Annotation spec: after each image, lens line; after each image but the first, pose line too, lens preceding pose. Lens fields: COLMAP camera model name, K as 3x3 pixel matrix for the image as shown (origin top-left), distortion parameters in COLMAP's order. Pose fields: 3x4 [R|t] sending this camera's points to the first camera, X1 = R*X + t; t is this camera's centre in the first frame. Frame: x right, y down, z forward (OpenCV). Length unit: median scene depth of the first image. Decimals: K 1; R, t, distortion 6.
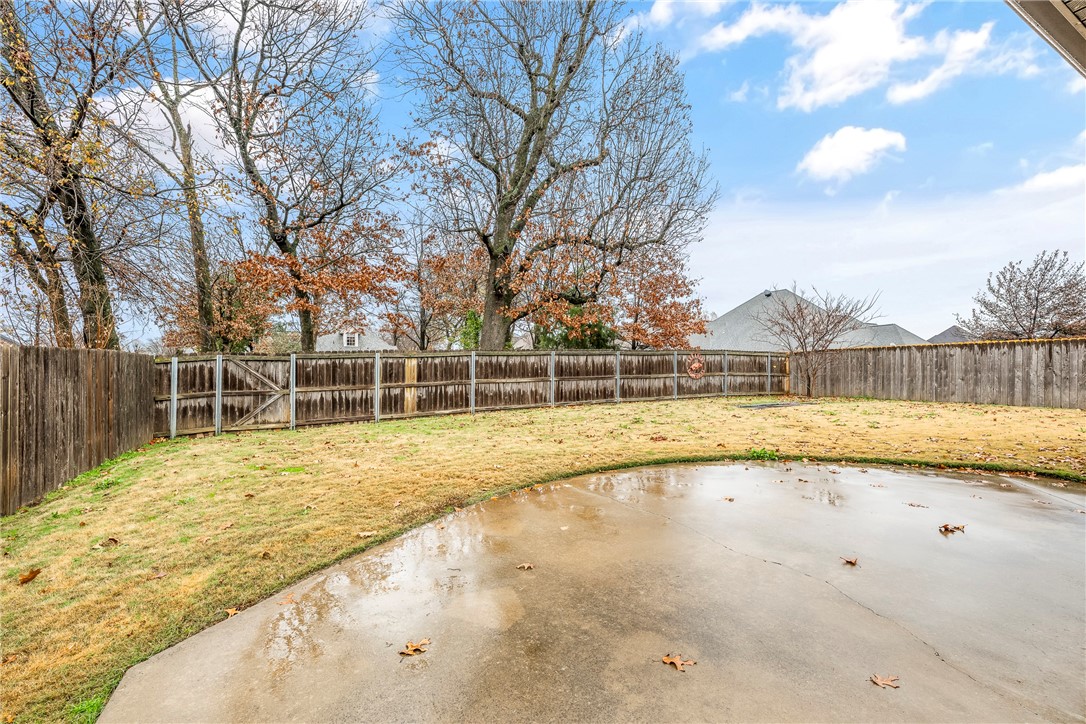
lens RADIAL K [[455.4, 0, 565.1], [0, 455.4, 363.0], [0, 0, 1]] dist [-0.006781, 0.002549]
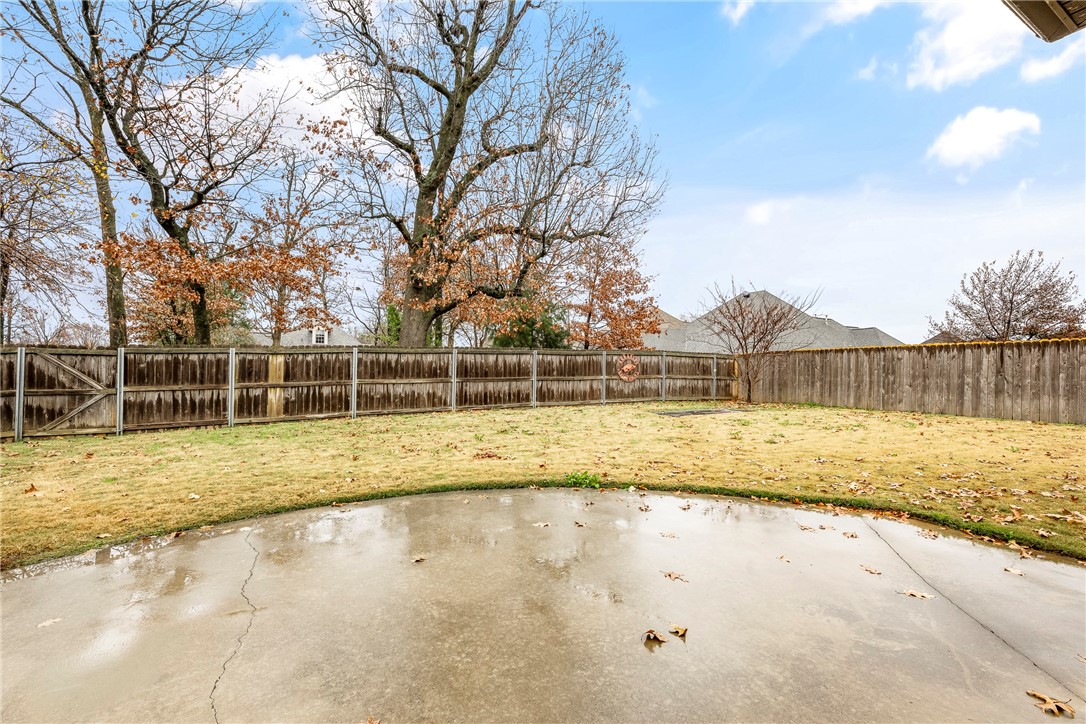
lens RADIAL K [[455.4, 0, 563.7], [0, 455.4, 364.0], [0, 0, 1]] dist [-0.006781, 0.002549]
pose [[0.999919, 0.011670, 0.005046, 0.208579], [-0.011670, 0.999932, -0.000115, 0.001314], [-0.005047, 0.000056, 0.999987, 0.115681]]
